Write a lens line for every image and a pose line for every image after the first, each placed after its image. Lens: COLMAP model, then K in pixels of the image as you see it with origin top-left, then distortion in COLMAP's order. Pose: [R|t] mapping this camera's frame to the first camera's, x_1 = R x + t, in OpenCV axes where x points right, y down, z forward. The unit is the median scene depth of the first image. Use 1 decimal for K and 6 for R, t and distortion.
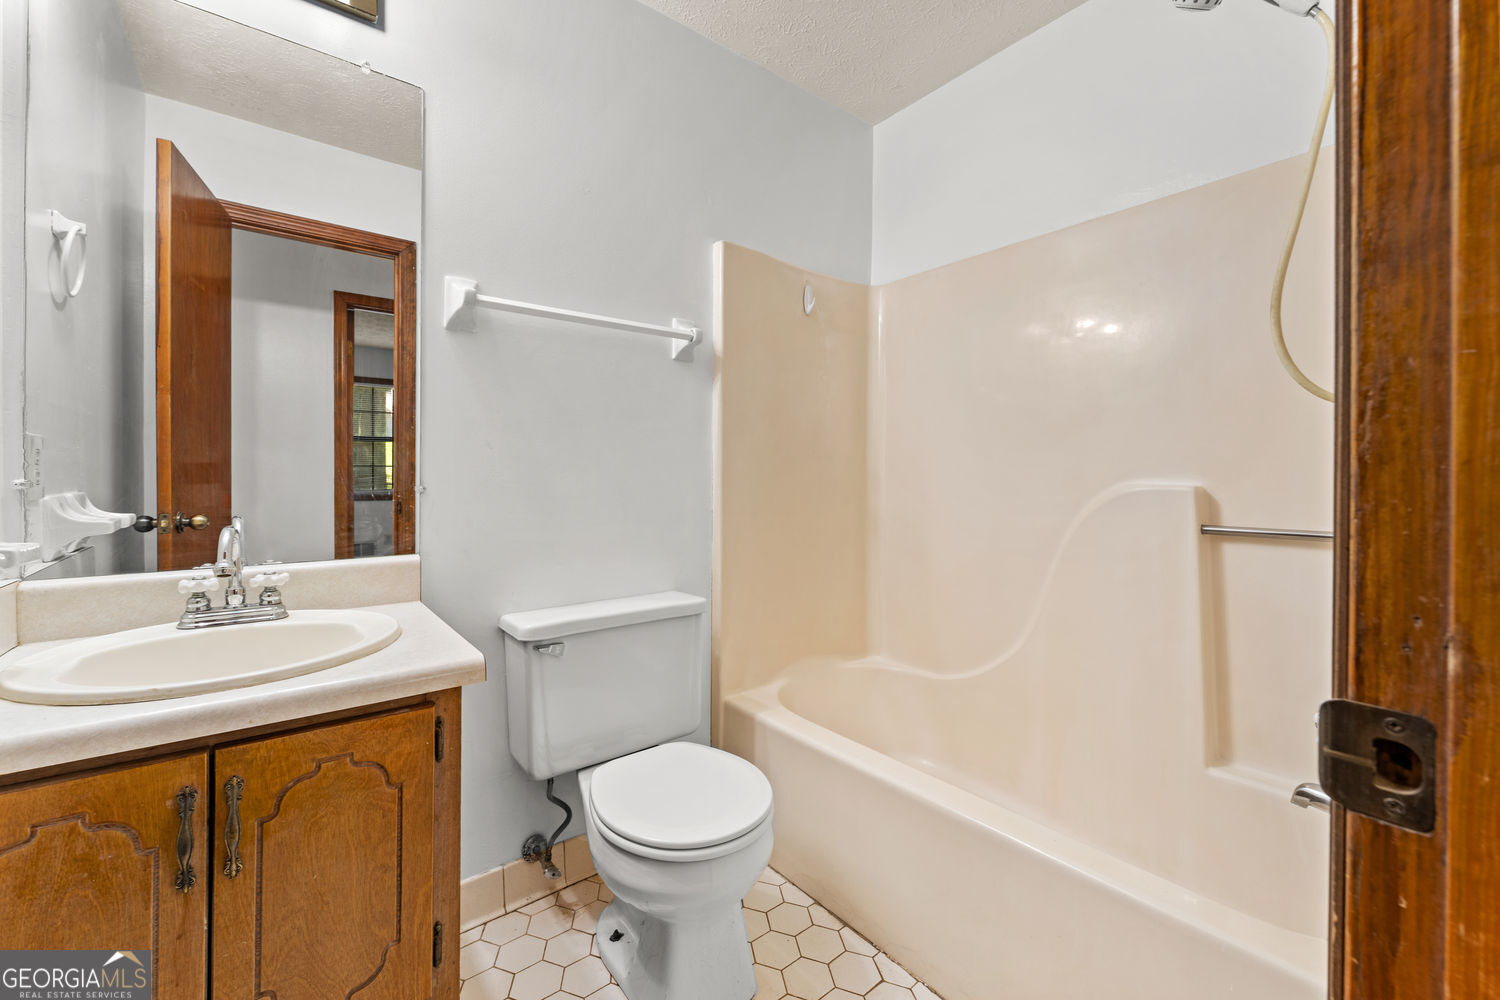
lens RADIAL K [[605.6, 0, 747.9], [0, 605.6, 474.4], [0, 0, 1]] dist [-0.000833, -0.000157]
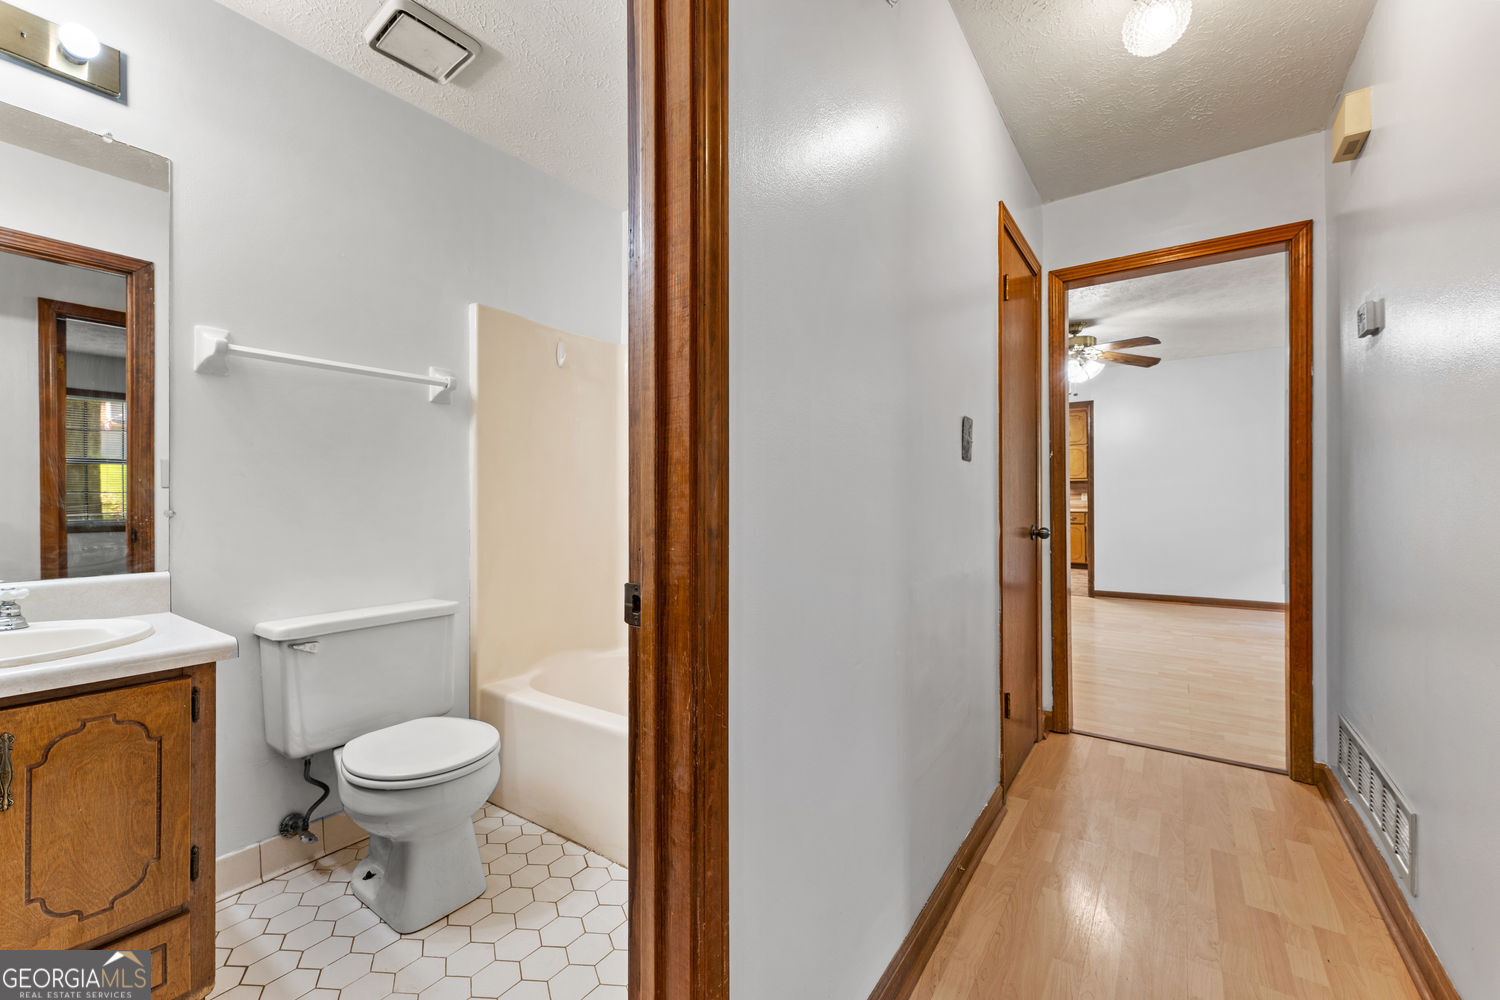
lens RADIAL K [[603.8, 0, 750.0], [0, 603.8, 500.0], [0, 0, 1]] dist [0.000412, -0.000308]
pose [[0.958700, -0.005842, 0.284360, 0.179847], [0.005962, 0.999982, 0.000446, 0.005041], [-0.284358, 0.001268, 0.958717, -0.394380]]
